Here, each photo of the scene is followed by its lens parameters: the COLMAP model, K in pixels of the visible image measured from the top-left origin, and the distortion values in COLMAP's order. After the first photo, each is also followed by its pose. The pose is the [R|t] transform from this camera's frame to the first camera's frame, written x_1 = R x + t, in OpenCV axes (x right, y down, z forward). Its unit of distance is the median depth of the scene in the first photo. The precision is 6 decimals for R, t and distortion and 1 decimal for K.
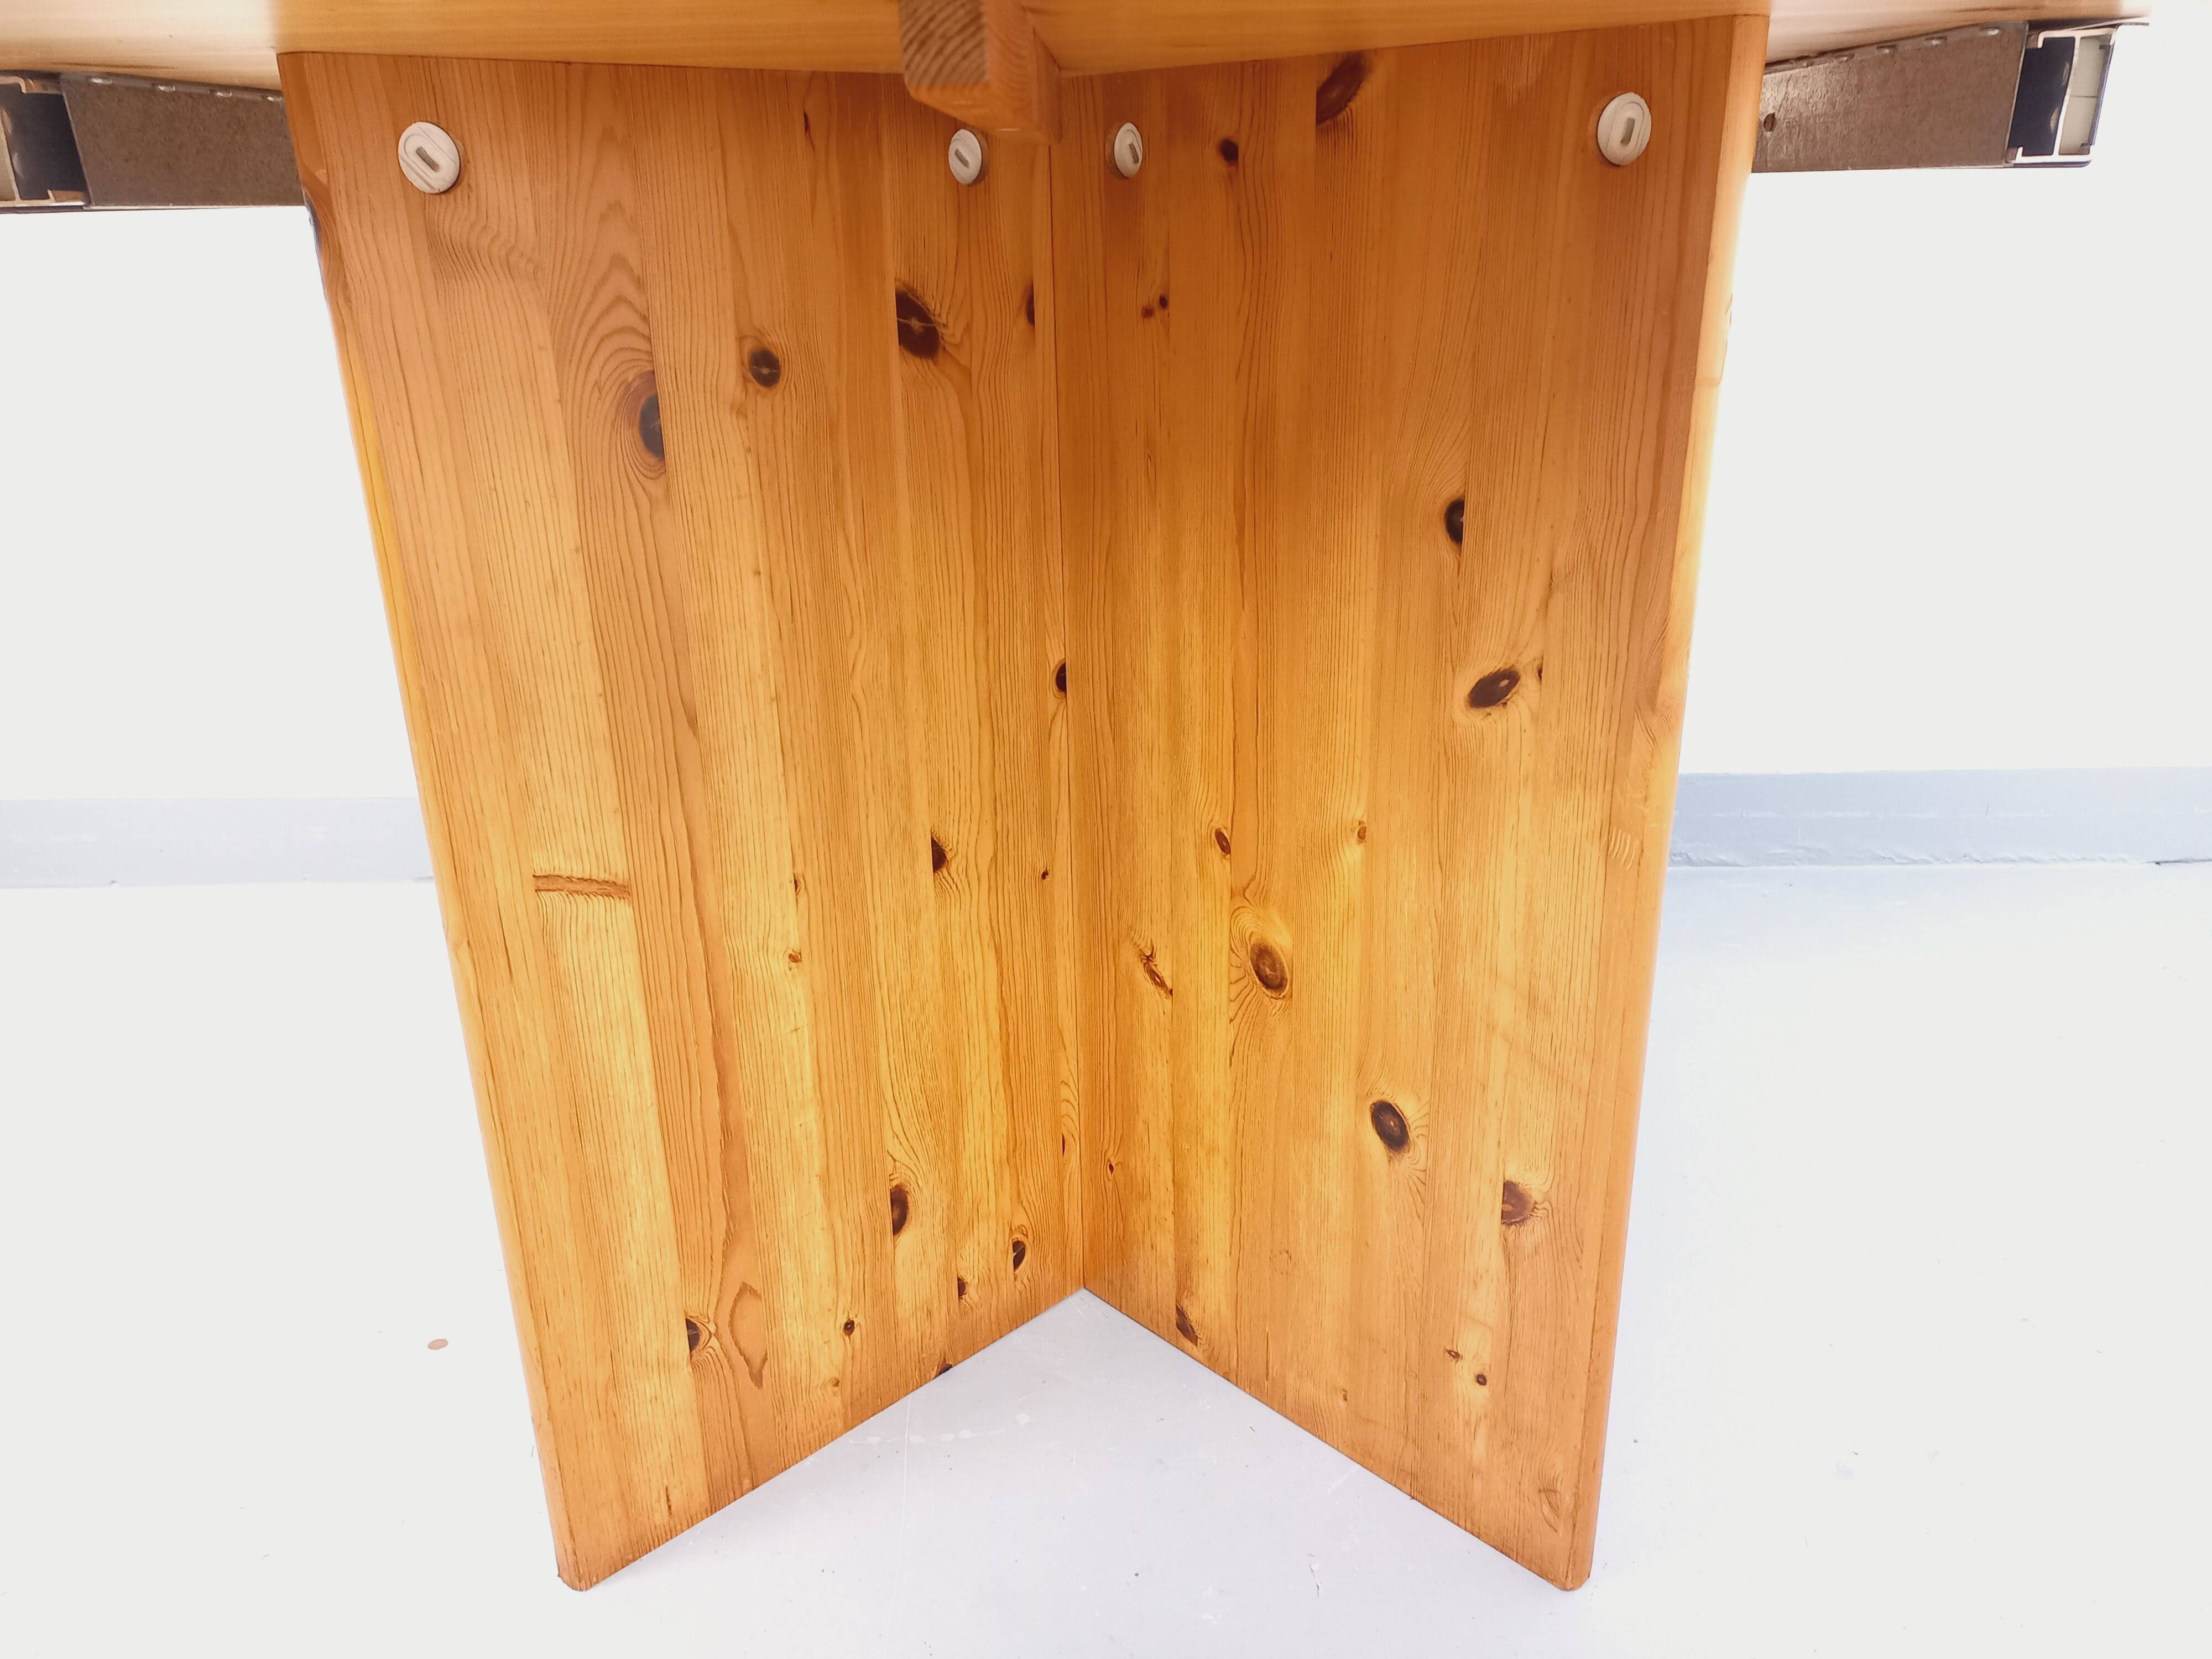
lens RADIAL K [[1614.0, 0, 1101.4], [0, 1614.0, 832.6], [0, 0, 1]] dist [0.090003, -0.092649]
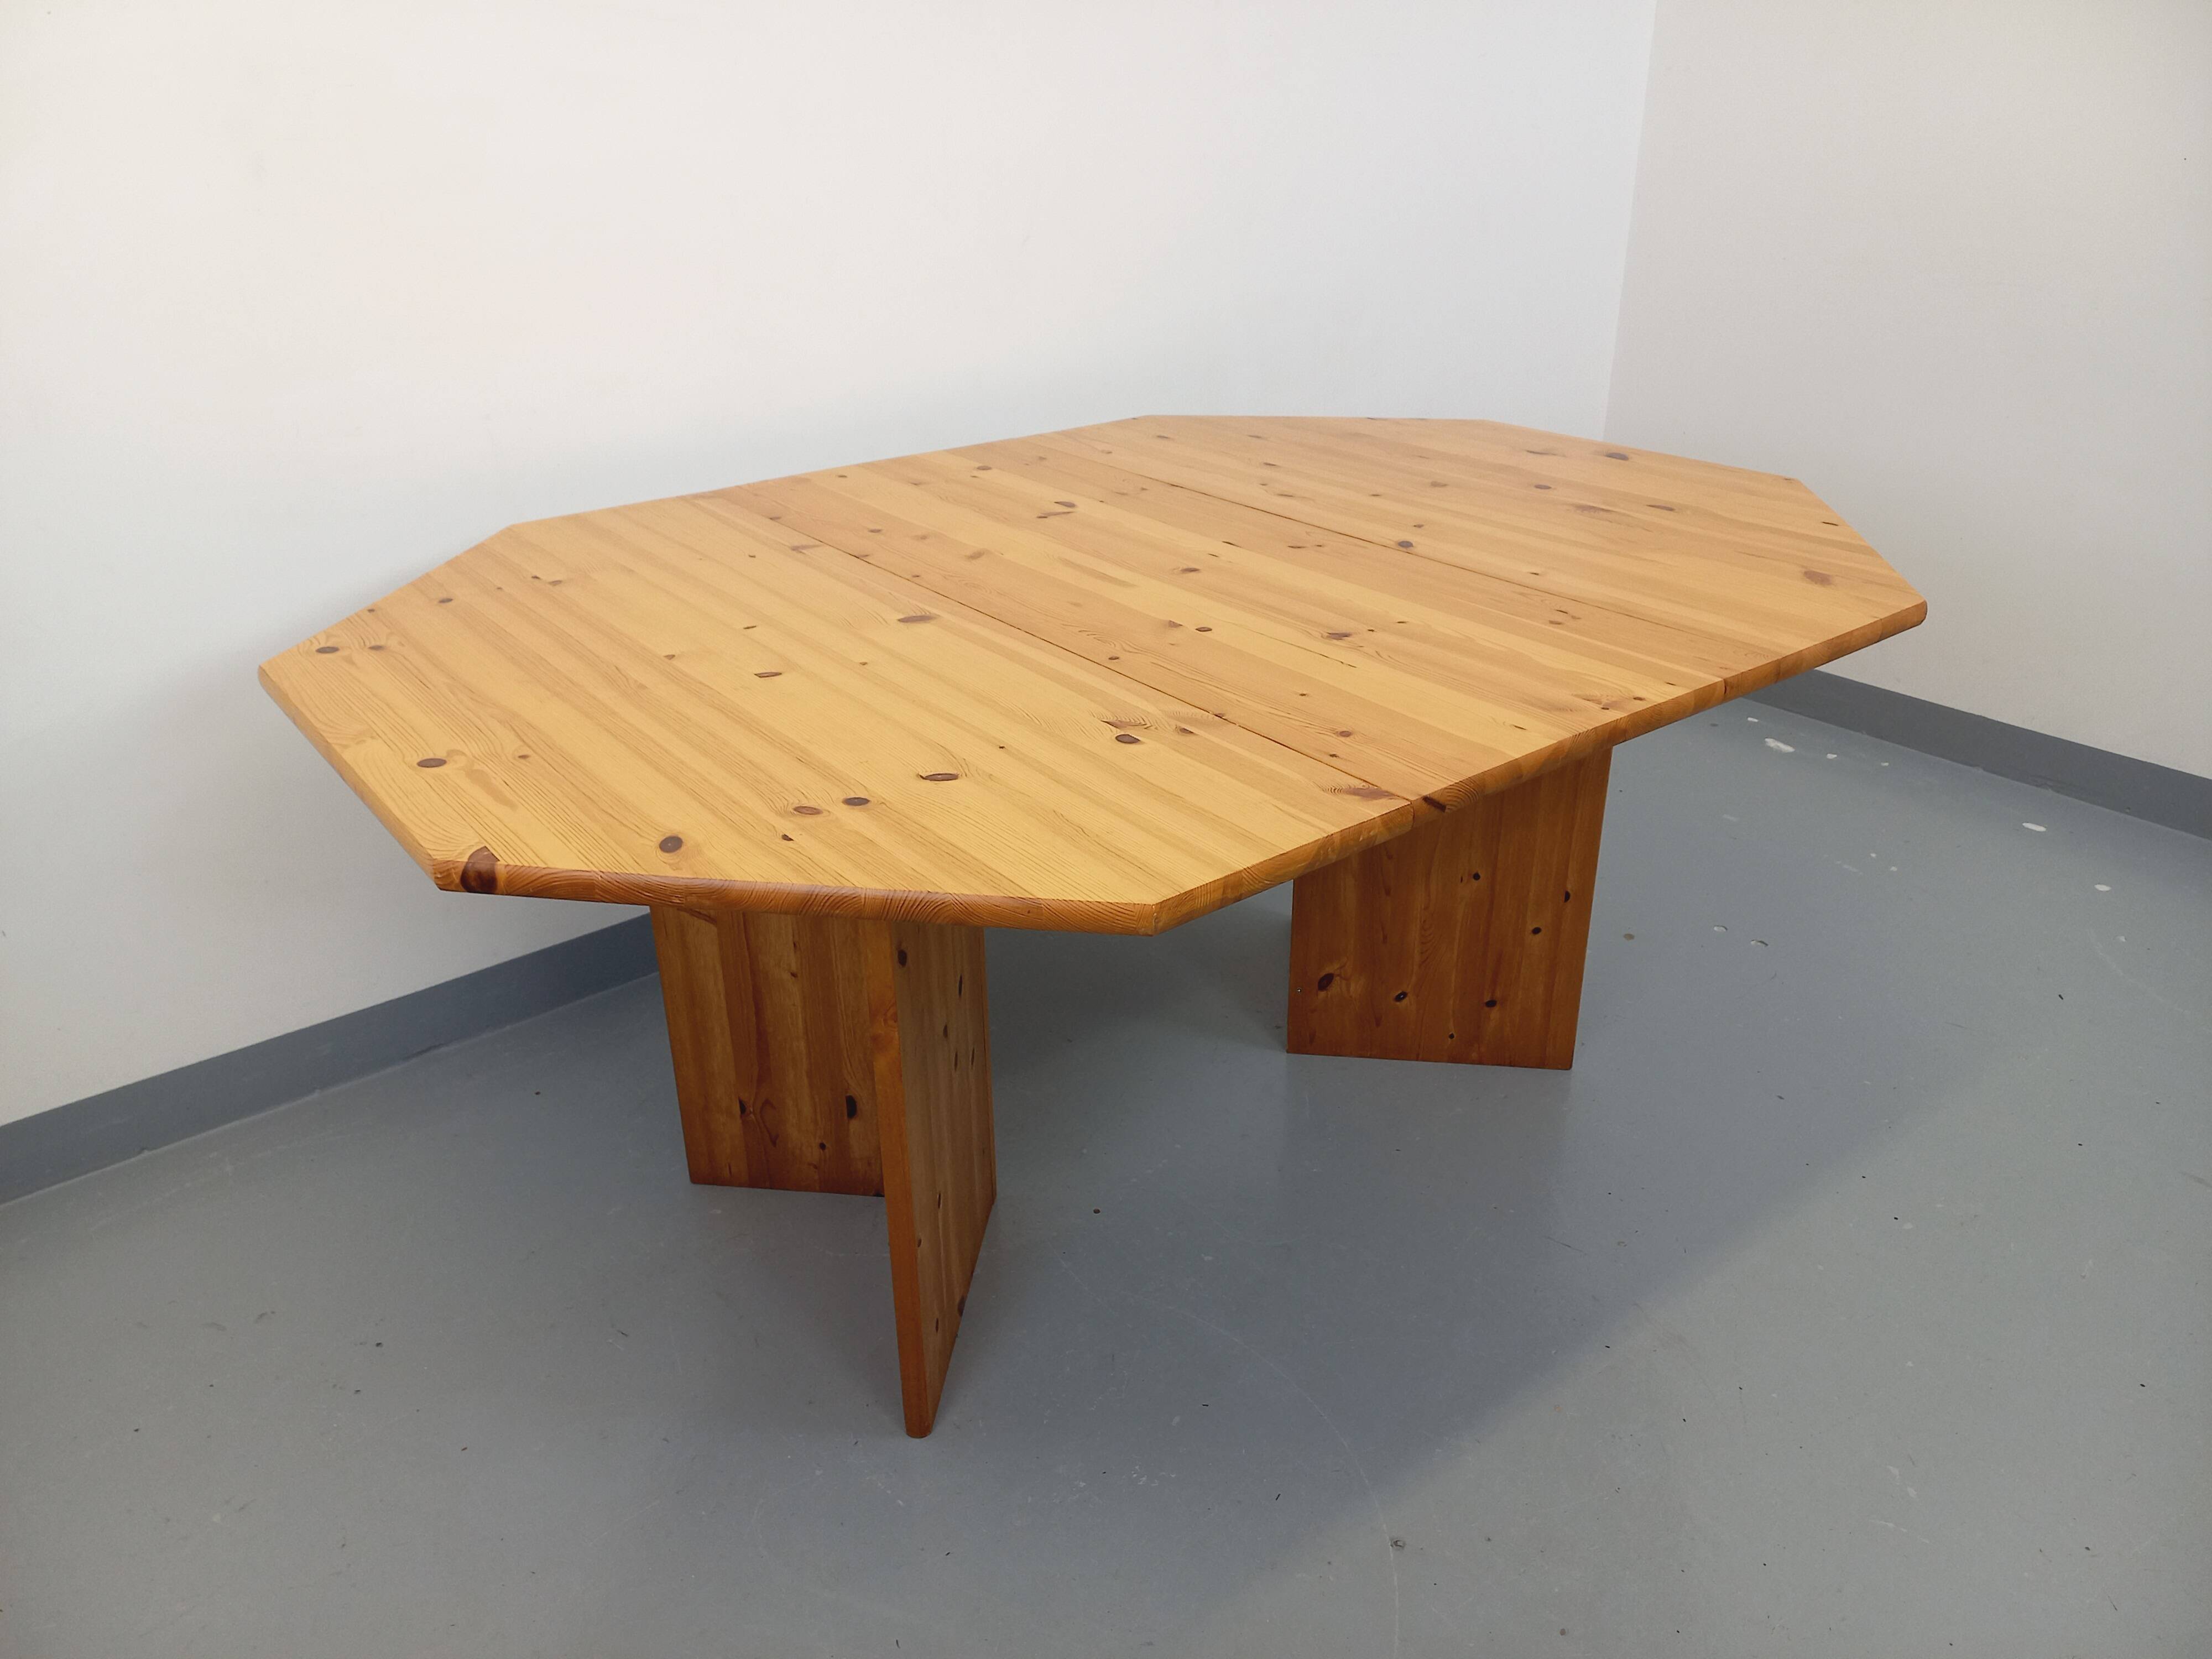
lens RADIAL K [[1614.0, 0, 1100.7], [0, 1614.0, 802.3], [0, 0, 1]] dist [0.090003, -0.092649]
pose [[0.627828, 0.343323, -0.698542, 1.510462], [-0.284955, 0.936541, 0.204187, -0.701880], [0.724315, 0.070859, 0.685818, -0.227043]]
